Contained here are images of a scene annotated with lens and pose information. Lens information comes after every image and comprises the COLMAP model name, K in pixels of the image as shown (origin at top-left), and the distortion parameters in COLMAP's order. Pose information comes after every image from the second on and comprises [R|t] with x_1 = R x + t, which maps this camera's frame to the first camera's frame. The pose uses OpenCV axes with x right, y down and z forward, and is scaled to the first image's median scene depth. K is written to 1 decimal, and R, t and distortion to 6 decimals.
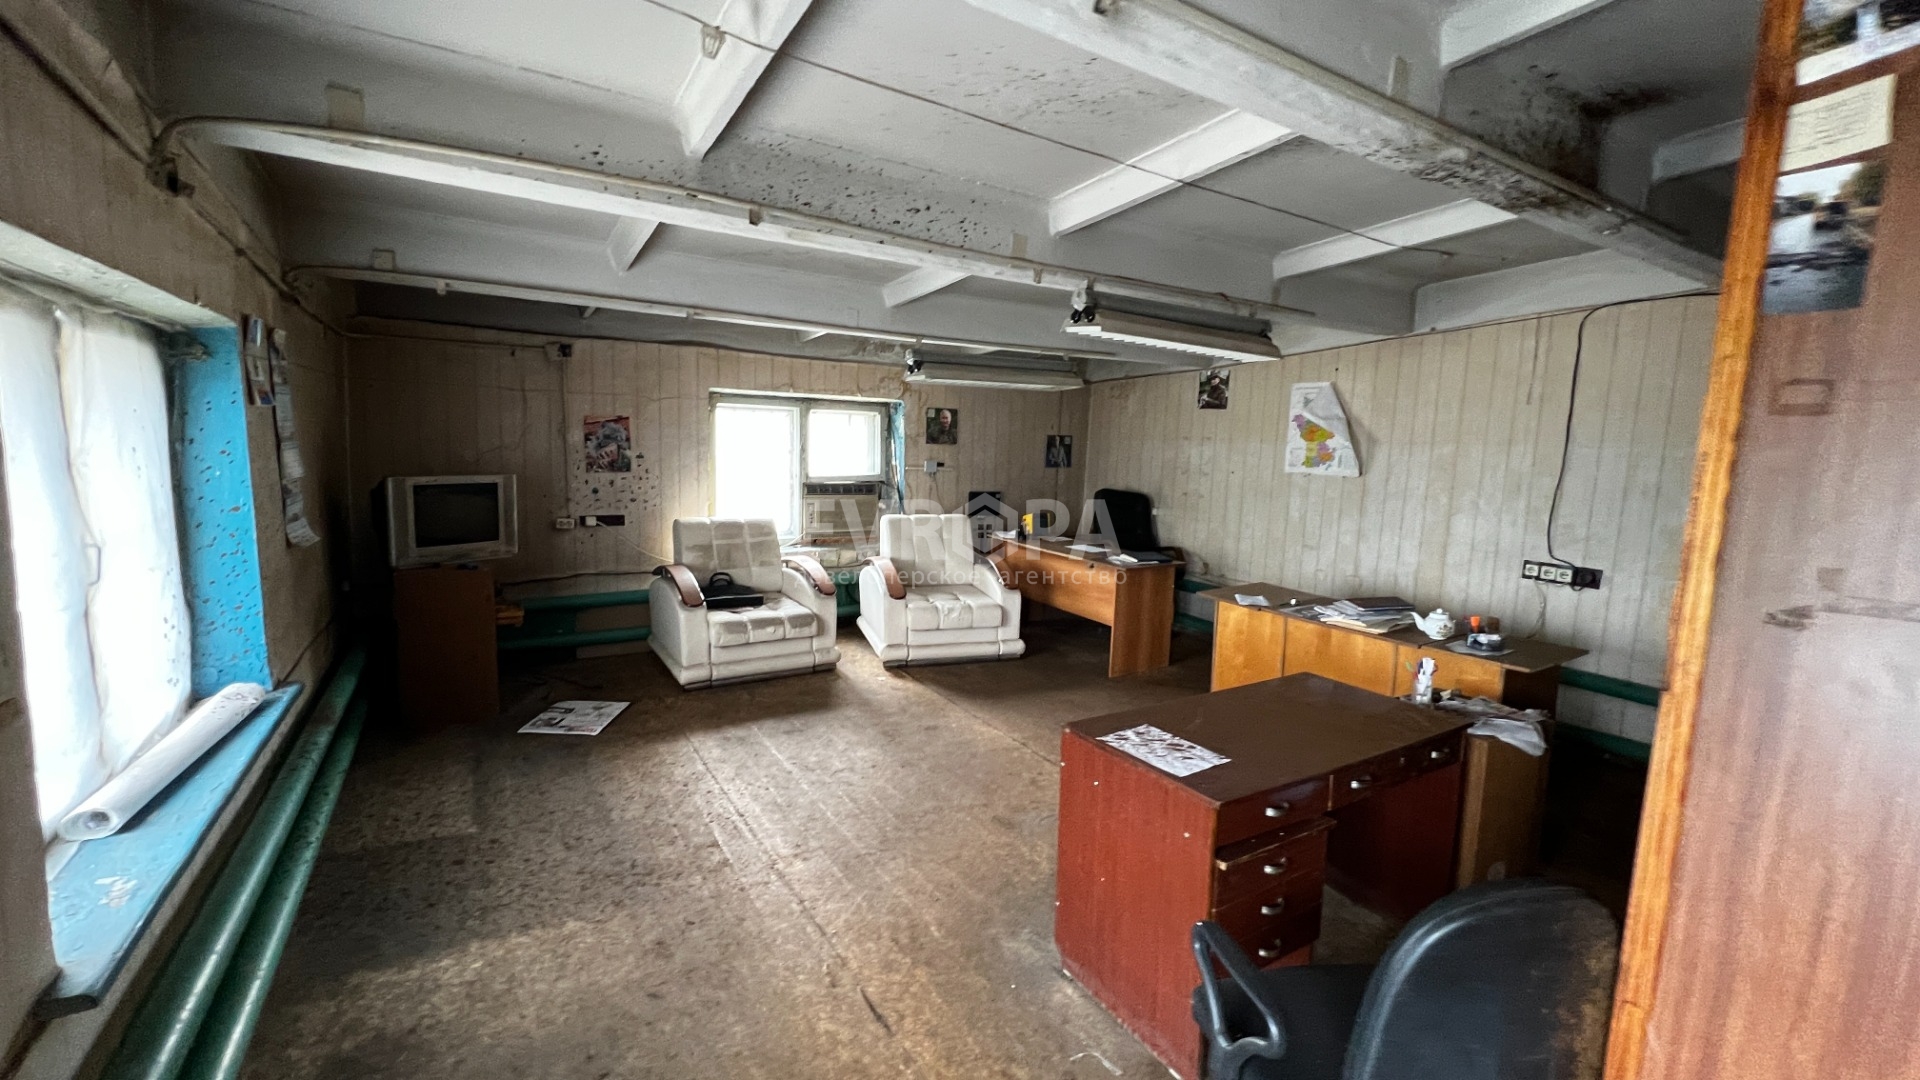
lens RADIAL K [[777.2, 0, 958.4], [0, 777.2, 541.5], [0, 0, 1]] dist [0.004799, 0.000318]
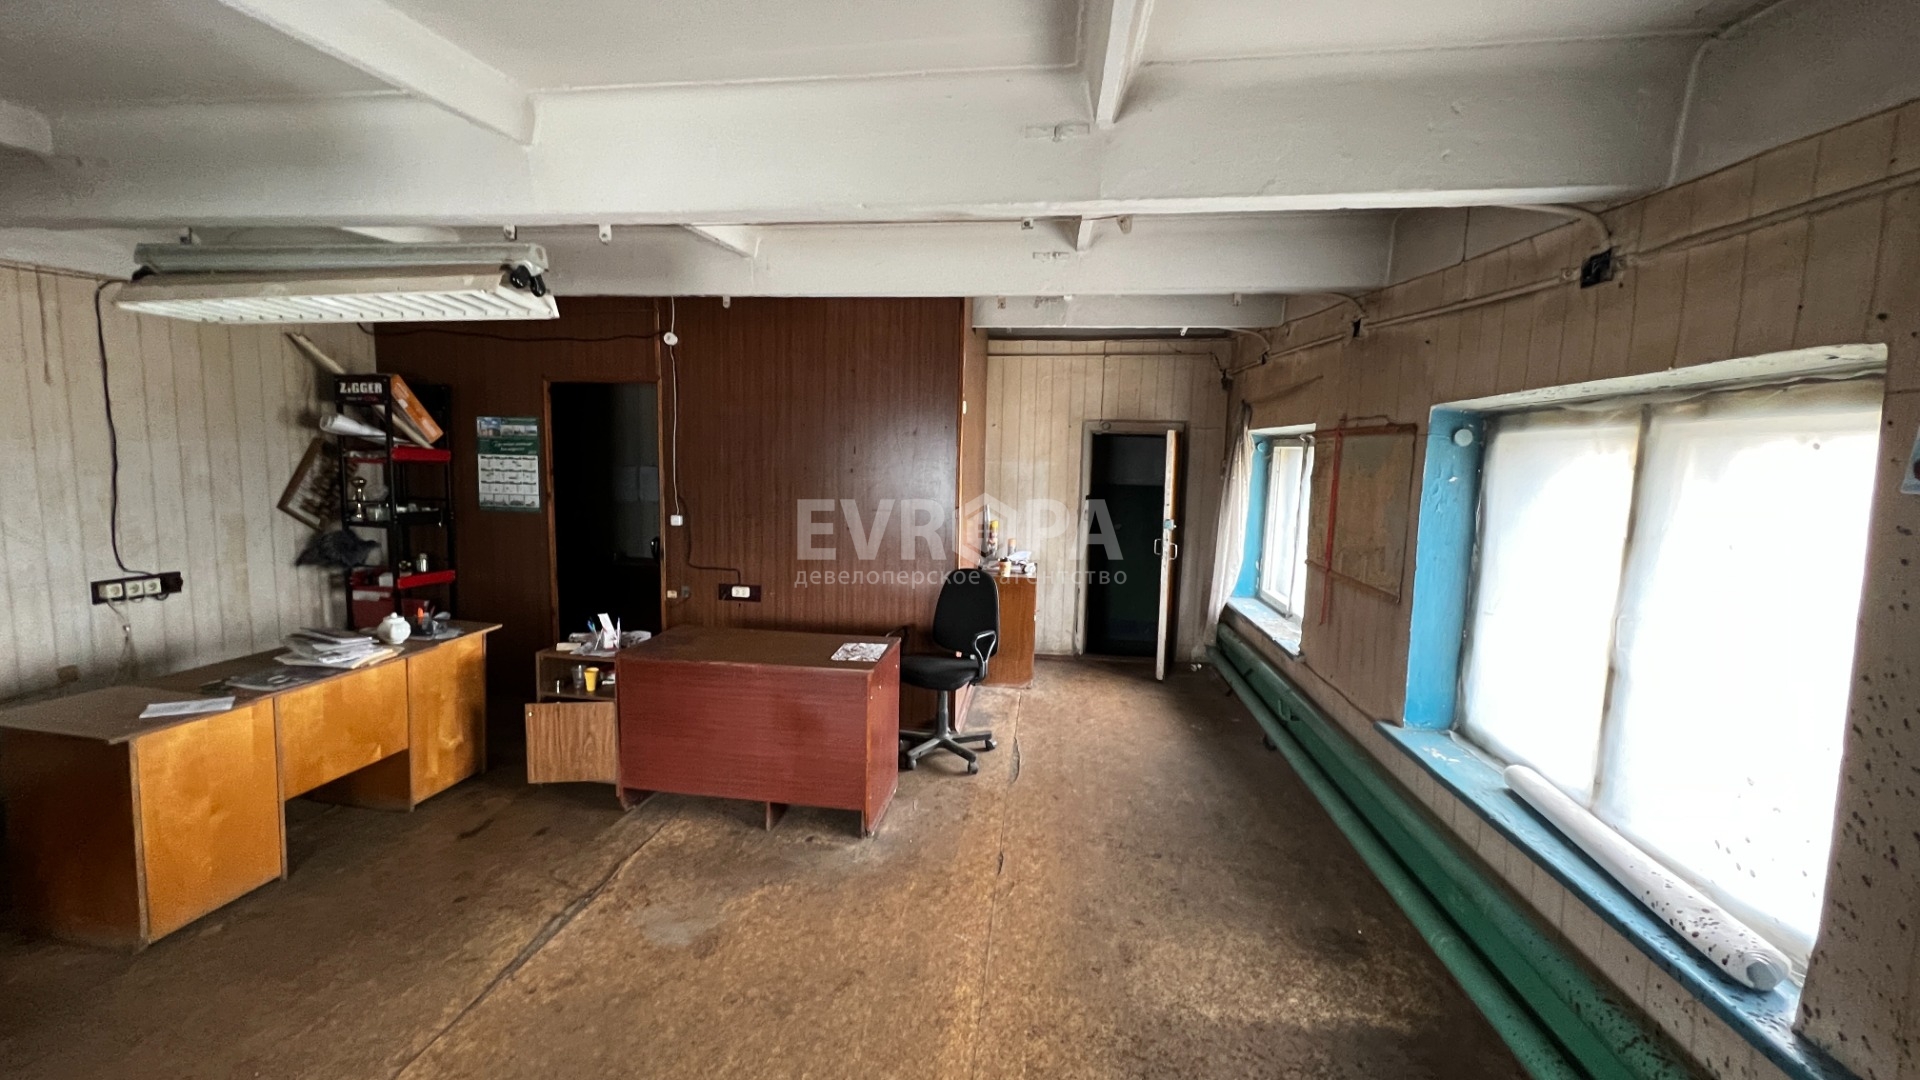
lens RADIAL K [[777.2, 0, 958.0], [0, 777.2, 541.5], [0, 0, 1]] dist [0.004799, 0.000318]
pose [[-0.779155, -0.112078, 0.616731, -0.483182], [0.035701, 0.974354, 0.222171, -0.174424], [-0.625814, 0.195123, -0.755171, 1.116896]]
